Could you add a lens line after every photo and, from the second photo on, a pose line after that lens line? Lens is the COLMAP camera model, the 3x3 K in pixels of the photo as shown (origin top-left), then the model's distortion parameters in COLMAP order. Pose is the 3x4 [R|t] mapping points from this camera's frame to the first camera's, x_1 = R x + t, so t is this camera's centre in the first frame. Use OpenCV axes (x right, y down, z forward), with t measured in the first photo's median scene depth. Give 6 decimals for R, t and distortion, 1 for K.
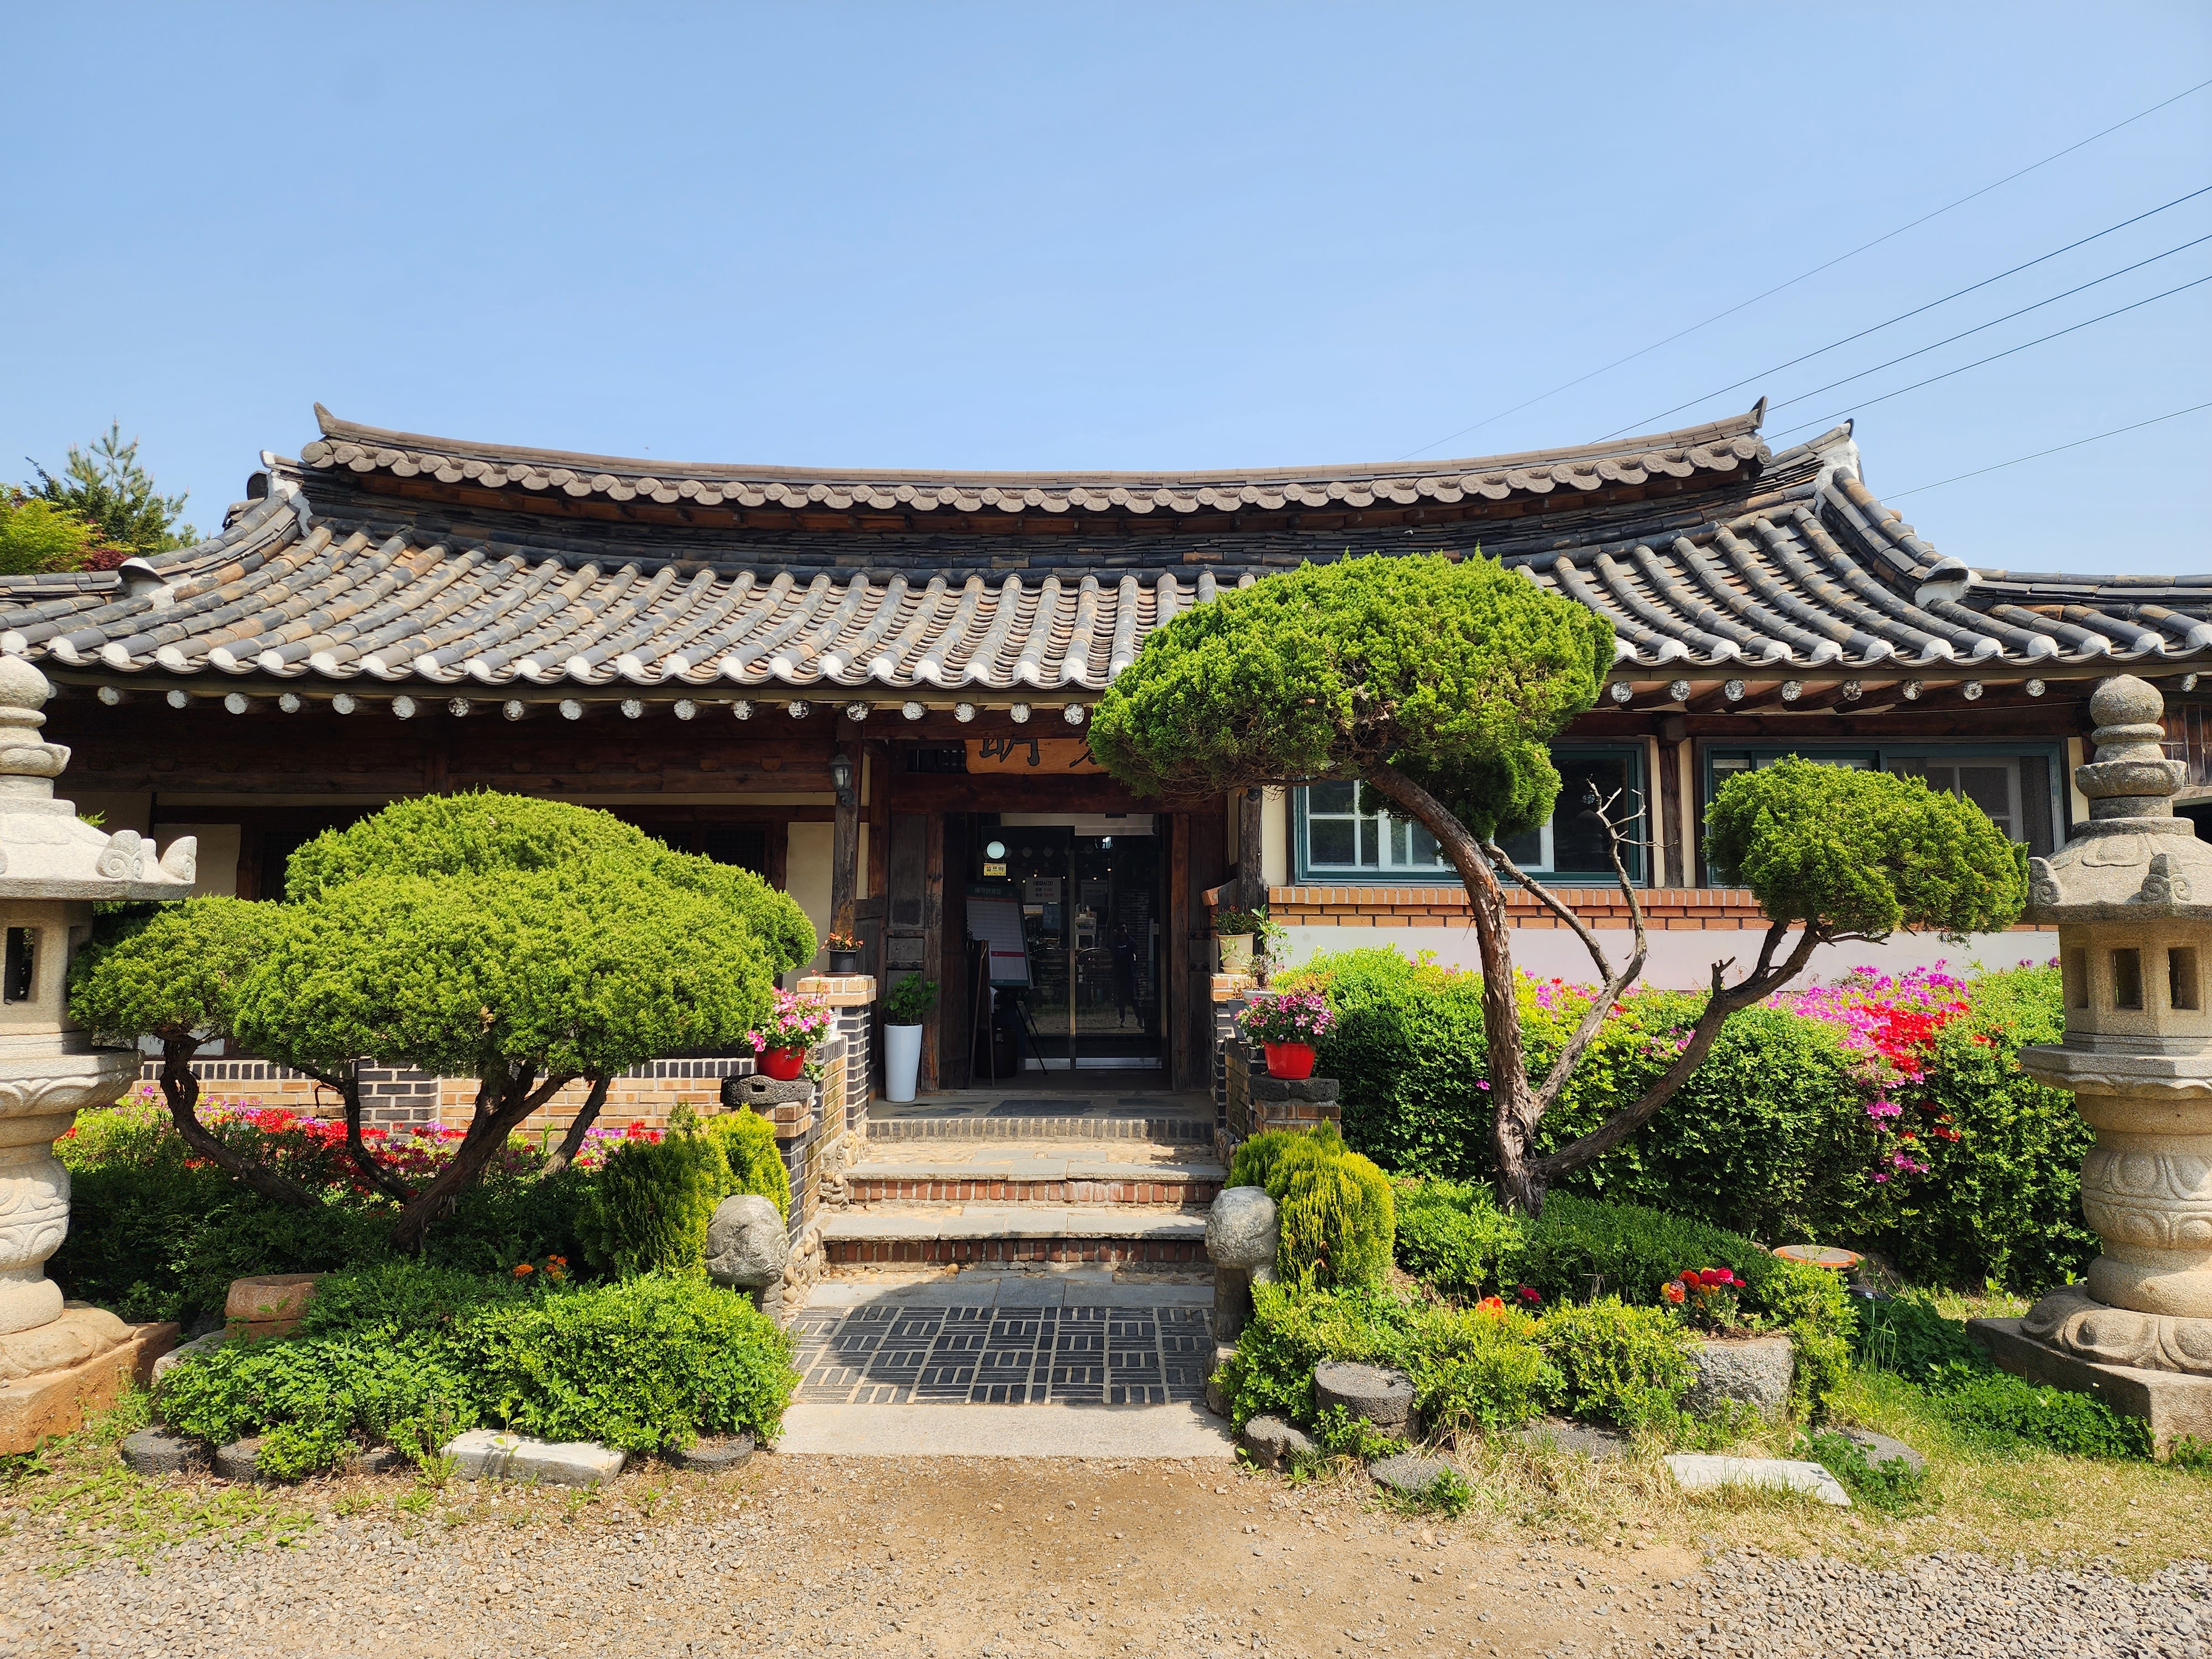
lens RADIAL K [[1464.2, 0, 1091.8], [0, 1464.2, 817.2], [0, 0, 1]] dist [0.050690, -0.056156]
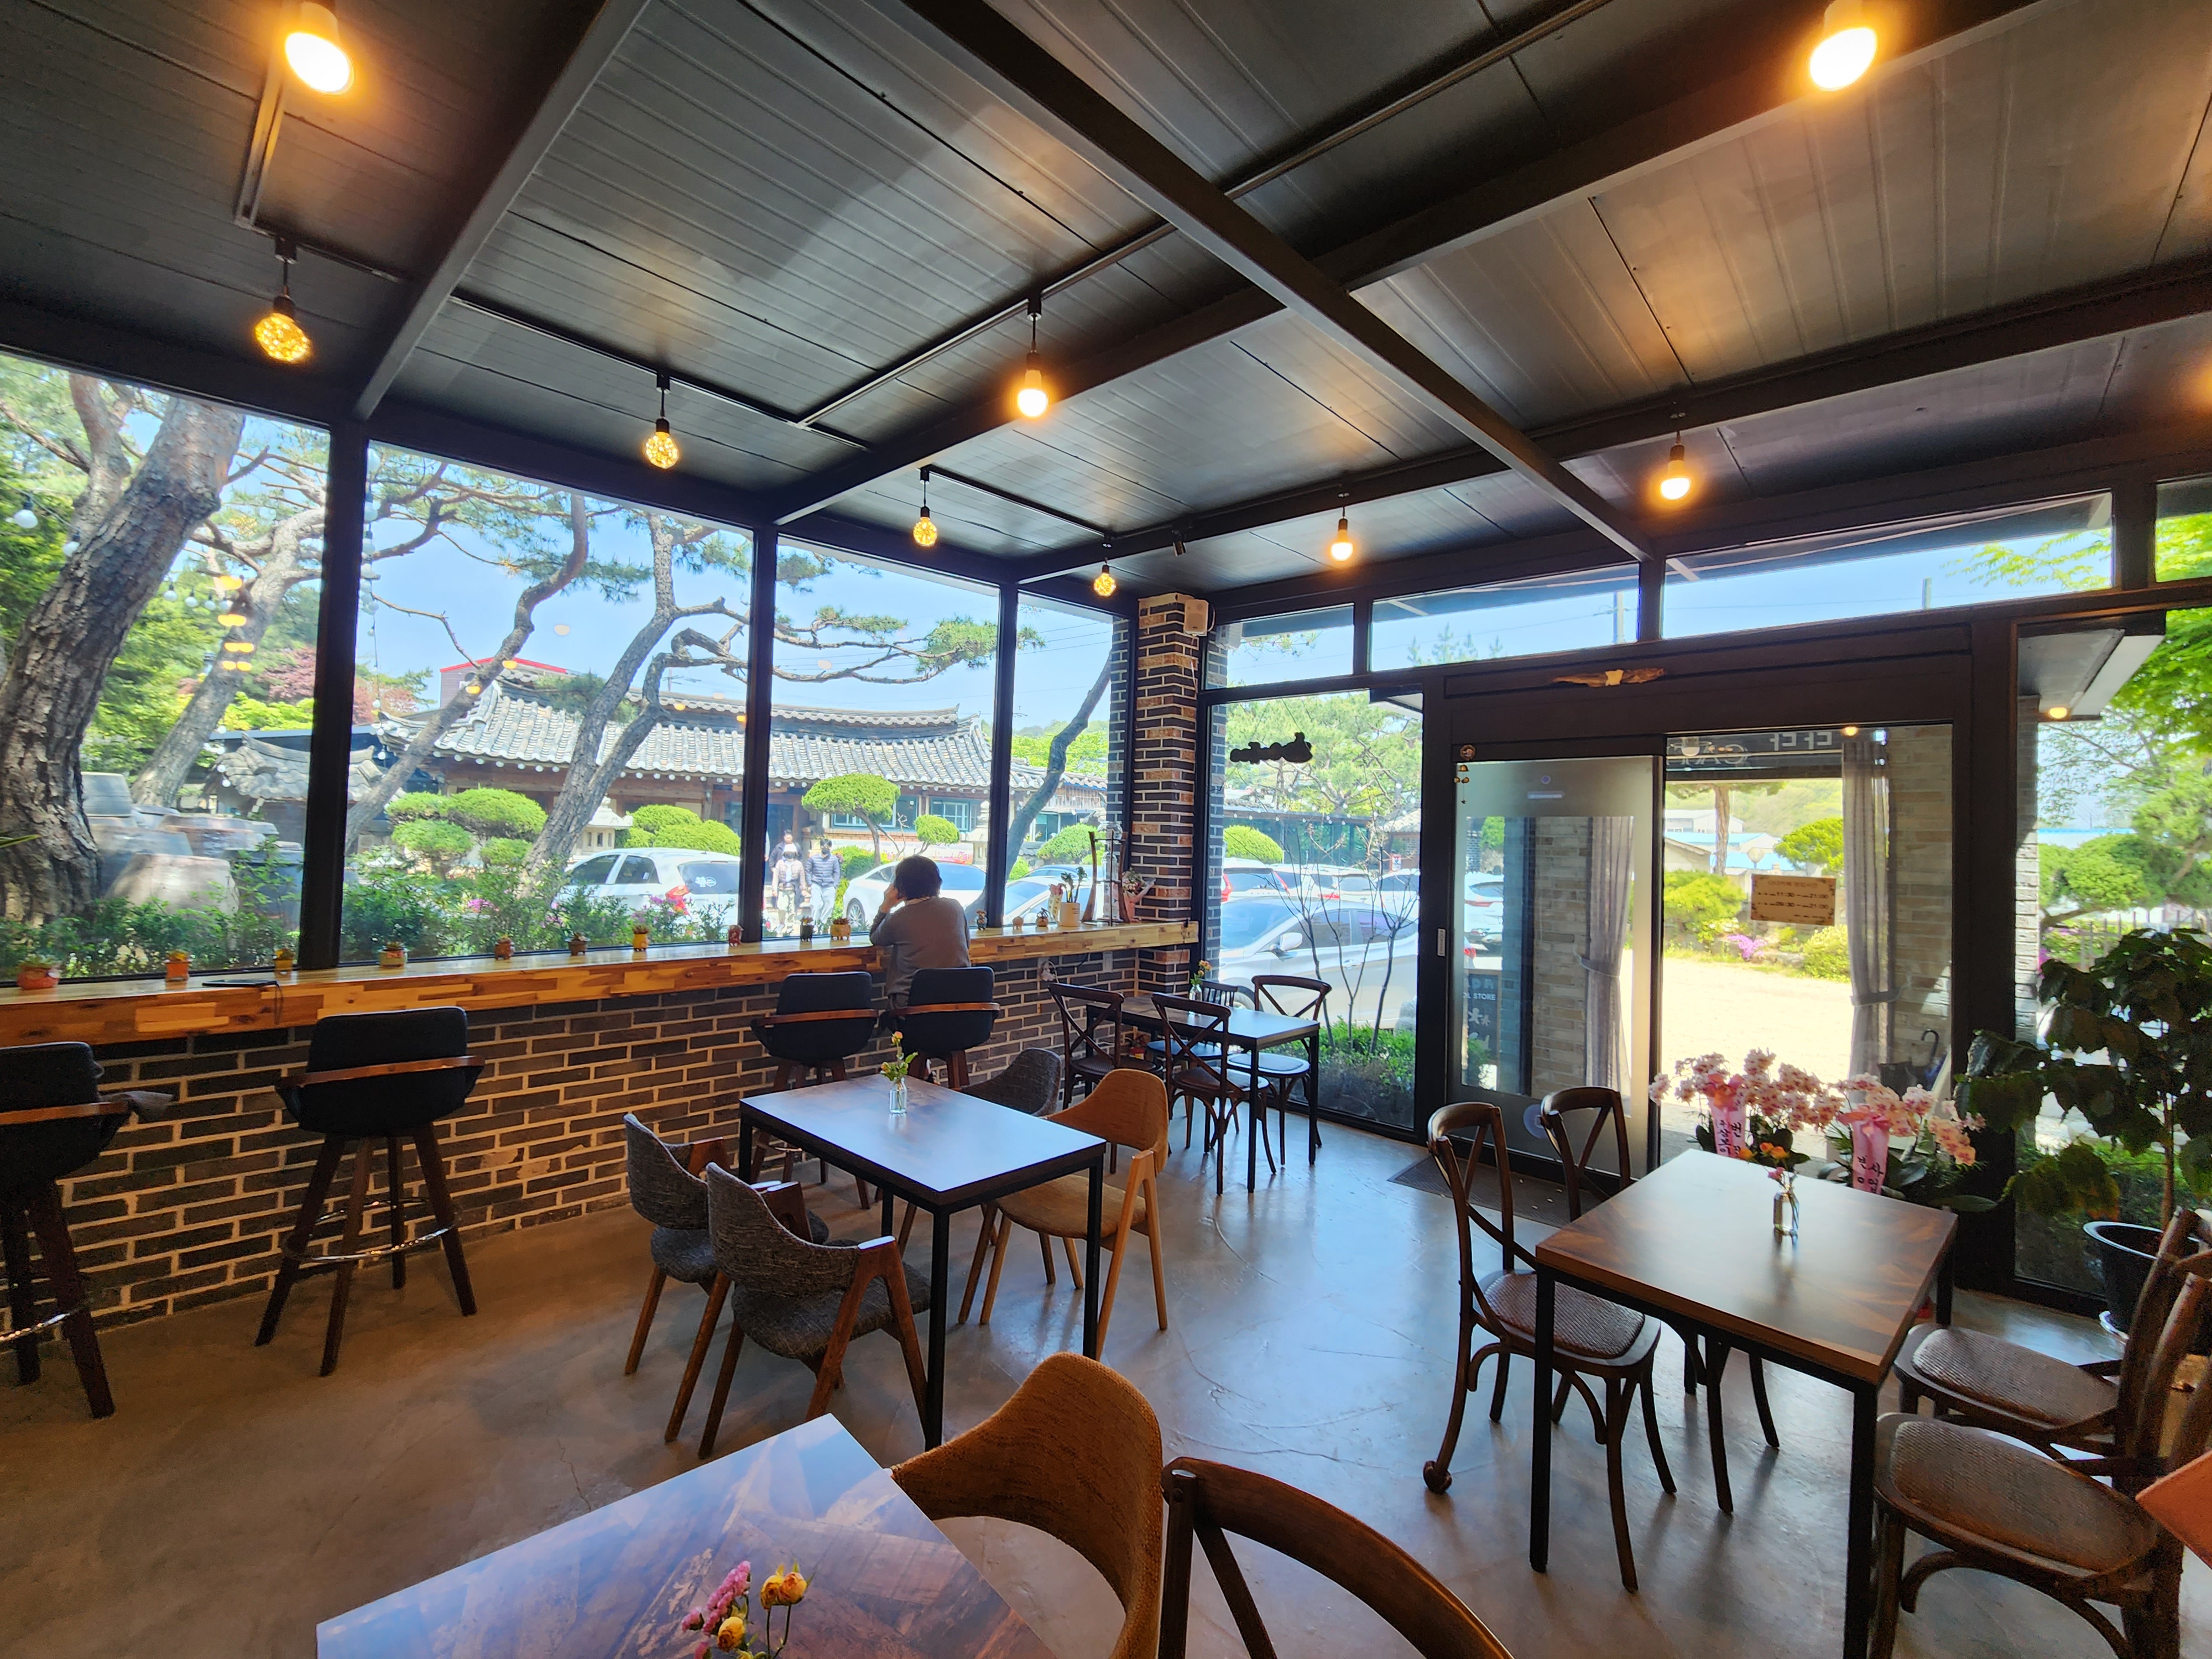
lens RADIAL K [[894.8, 0, 1110.1], [0, 894.8, 825.4], [0, 0, 1]] dist [-0.012838, 0.000156]
pose [[0.877466, 0.038568, 0.478086, -0.372785], [-0.069723, 0.996431, 0.047584, -0.133650], [-0.474544, -0.075087, 0.877023, -1.555873]]
